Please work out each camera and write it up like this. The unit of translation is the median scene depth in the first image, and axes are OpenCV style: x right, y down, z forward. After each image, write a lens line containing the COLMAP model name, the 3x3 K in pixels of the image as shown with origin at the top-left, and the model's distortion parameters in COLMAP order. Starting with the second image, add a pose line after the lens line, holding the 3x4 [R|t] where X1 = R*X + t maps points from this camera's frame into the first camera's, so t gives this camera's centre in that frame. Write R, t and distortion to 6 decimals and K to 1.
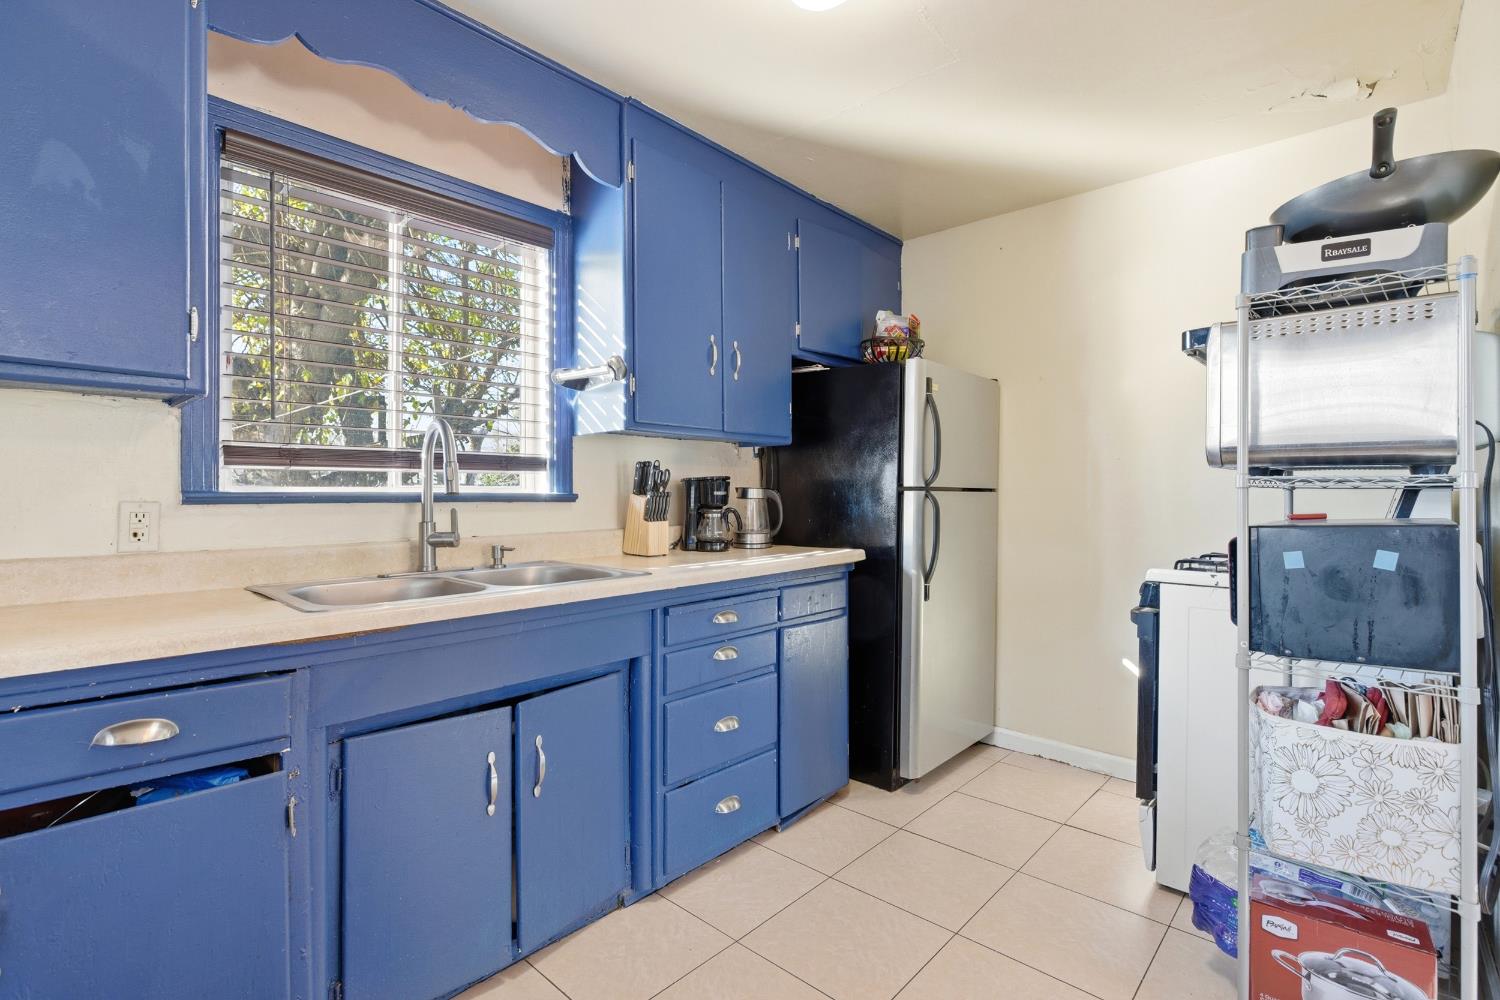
lens RADIAL K [[661.1, 0, 750.0], [0, 661.1, 500.0], [0, 0, 1]] dist [-0.001193, -0.000103]
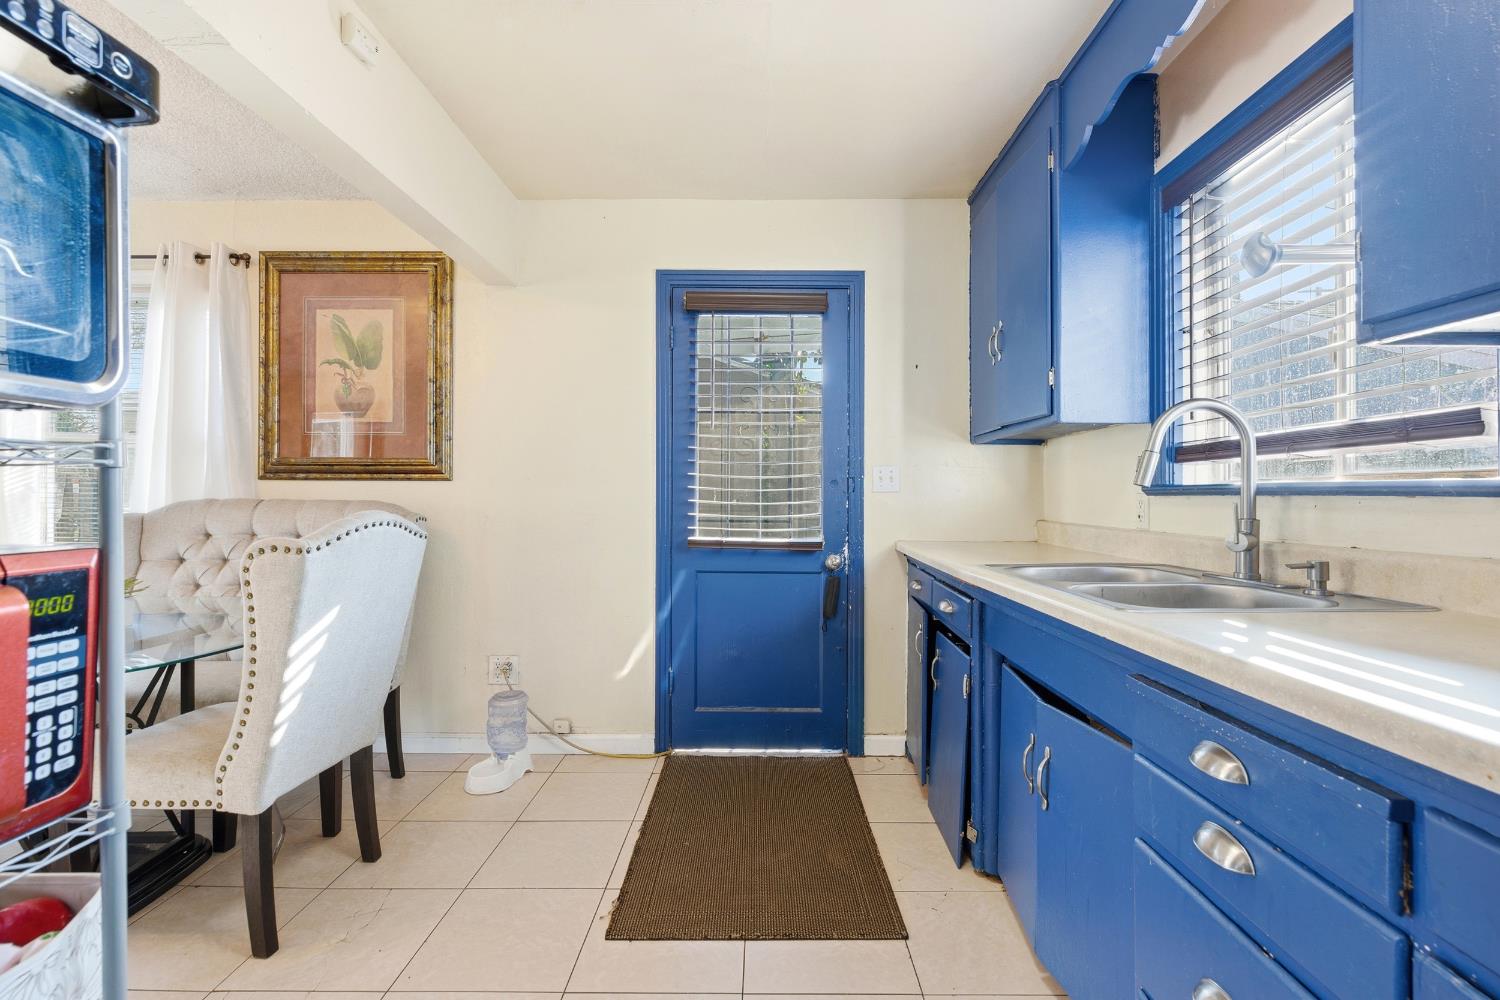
lens RADIAL K [[661.1, 0, 750.0], [0, 661.1, 500.0], [0, 0, 1]] dist [-0.001193, -0.000103]
pose [[-0.761538, -0.002957, -0.648114, 0.485890], [-0.014317, 0.999822, 0.012260, 0.008208], [0.647962, 0.018616, -0.761445, 1.159633]]
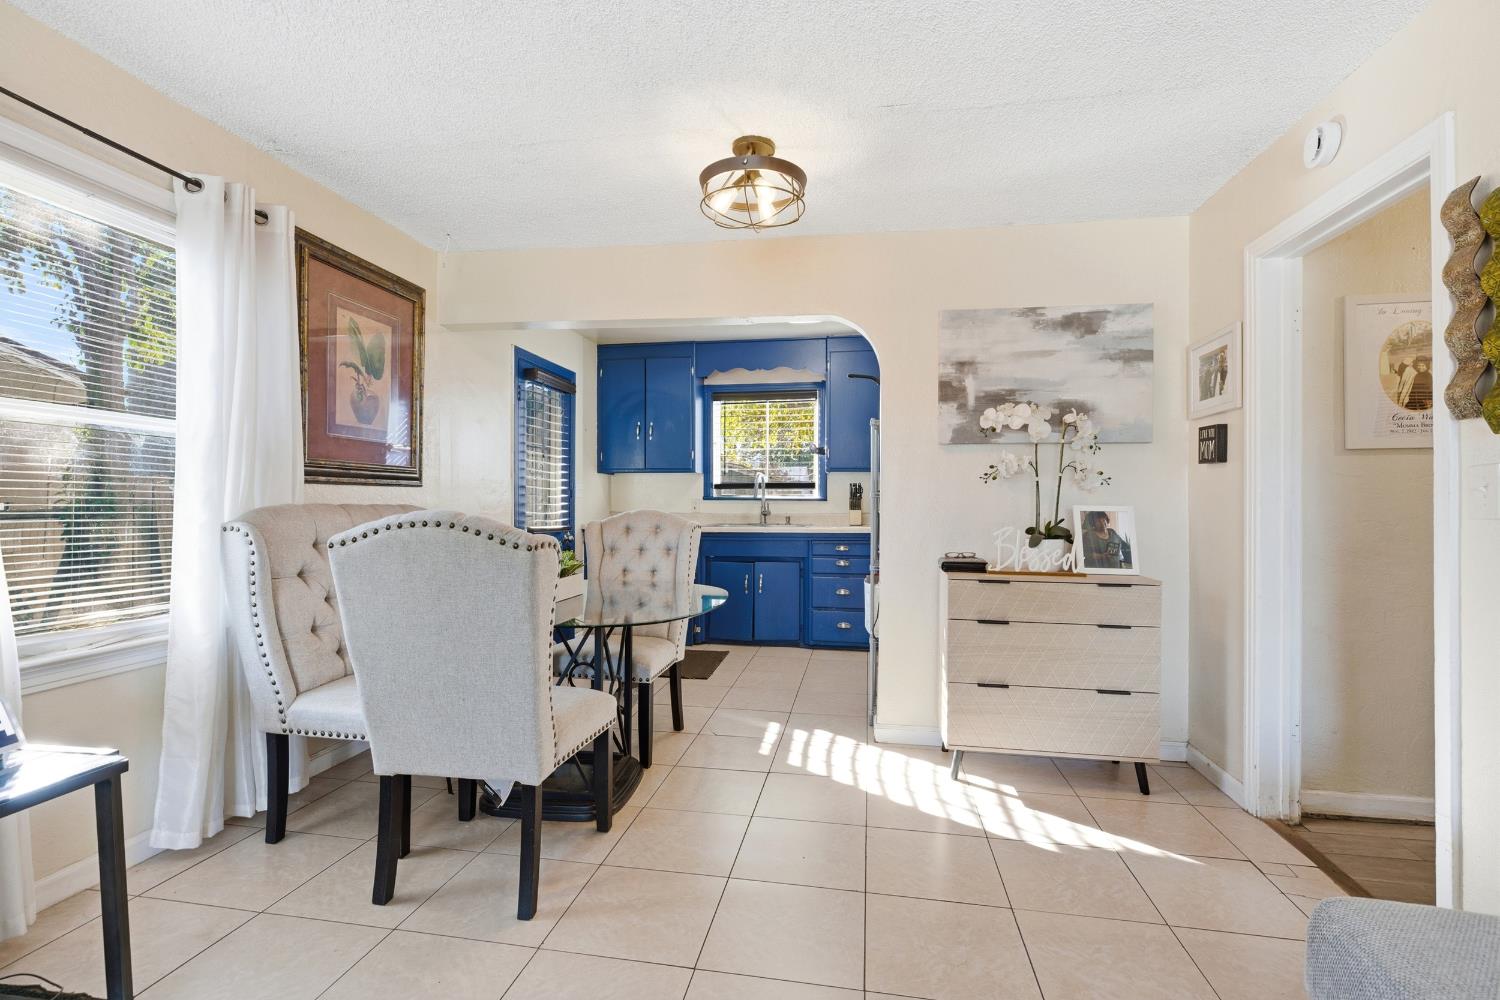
lens RADIAL K [[661.1, 0, 750.0], [0, 661.1, 500.0], [0, 0, 1]] dist [-0.001193, -0.000103]
pose [[0.510772, 0.000756, -0.859716, 1.959202], [-0.016303, 0.999828, -0.008806, 0.027893], [0.859562, 0.018514, 0.510696, -0.569974]]
